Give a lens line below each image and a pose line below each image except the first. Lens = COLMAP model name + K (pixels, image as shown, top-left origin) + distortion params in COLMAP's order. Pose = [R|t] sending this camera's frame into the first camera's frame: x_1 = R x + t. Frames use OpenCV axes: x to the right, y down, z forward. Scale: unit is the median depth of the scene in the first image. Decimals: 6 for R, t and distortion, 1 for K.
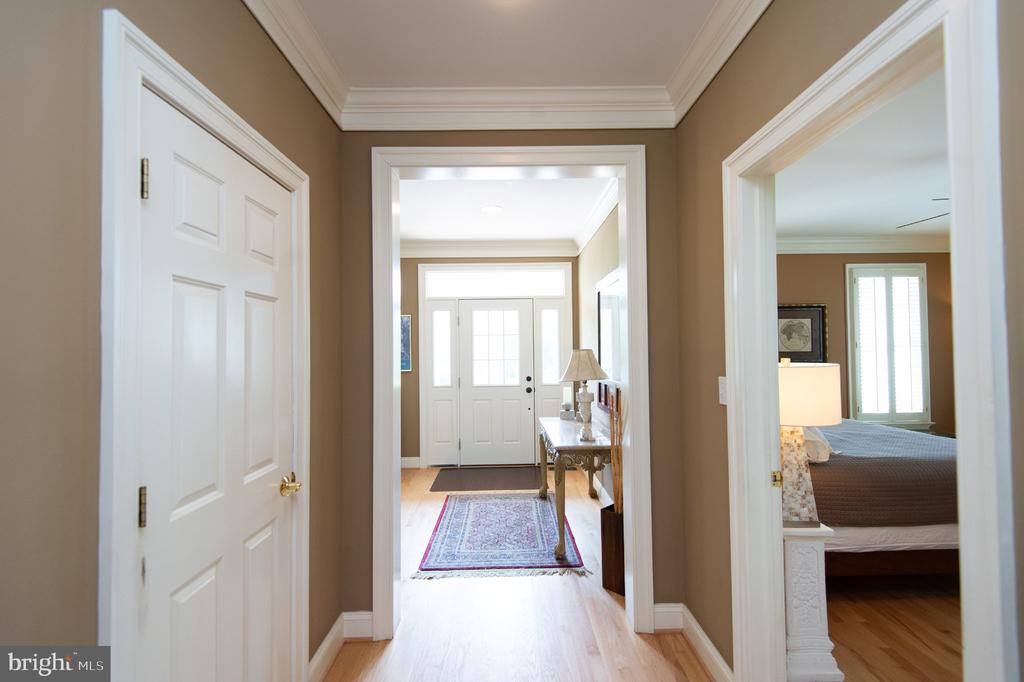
lens RADIAL K [[473.0, 0, 511.5], [0, 473.0, 342.3], [0, 0, 1]] dist [0.029837, -0.015974]
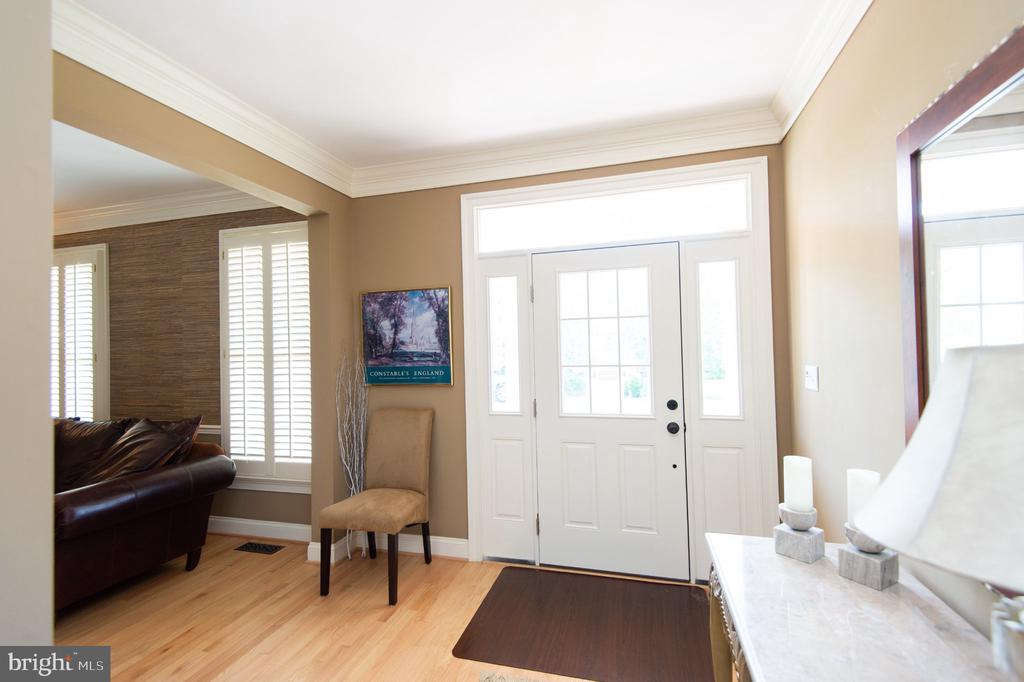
lens RADIAL K [[473.0, 0, 510.0], [0, 473.0, 337.4], [0, 0, 1]] dist [0.029837, -0.015974]
pose [[0.960298, -0.013978, -0.278627, 0.013082], [0.010142, 0.999833, -0.015206, 0.012660], [0.278793, 0.011777, 0.960279, 0.475460]]
